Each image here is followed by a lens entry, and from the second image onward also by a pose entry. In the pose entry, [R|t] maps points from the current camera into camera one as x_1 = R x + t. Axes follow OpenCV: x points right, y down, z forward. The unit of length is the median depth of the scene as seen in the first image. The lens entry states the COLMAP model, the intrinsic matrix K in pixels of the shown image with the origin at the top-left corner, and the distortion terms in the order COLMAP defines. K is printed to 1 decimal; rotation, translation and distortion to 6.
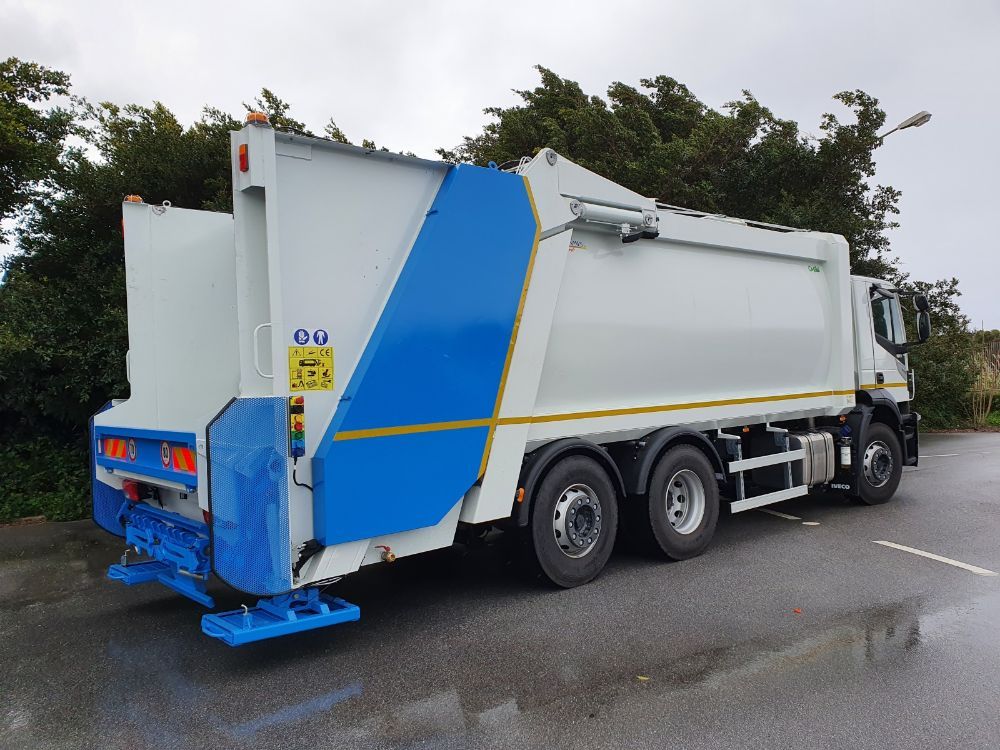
lens RADIAL K [[785.5, 0, 472.6], [0, 785.5, 389.3], [0, 0, 1]] dist [0.029430, -0.004205]
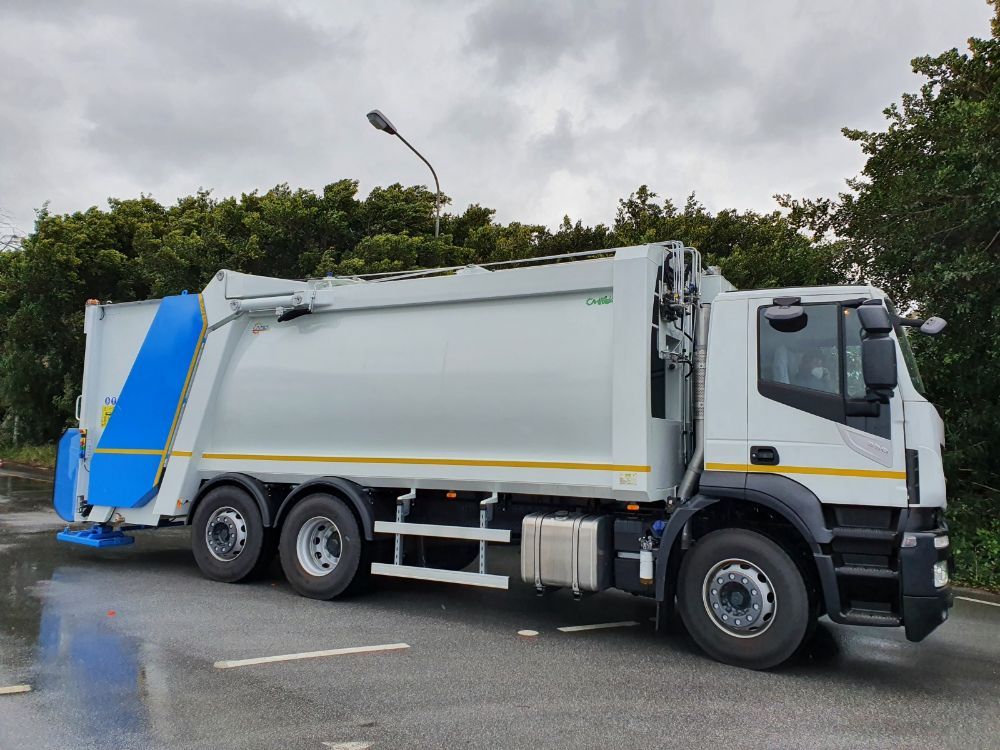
lens RADIAL K [[659.8, 0, 500.9], [0, 659.8, 371.0], [0, 0, 1]] dist [0.020544, 0.000325]
pose [[0.417826, -0.036403, -0.907797, 1.292618], [-0.038629, 0.997582, -0.057783, -0.059897], [0.907705, 0.059210, 0.415409, 0.881288]]
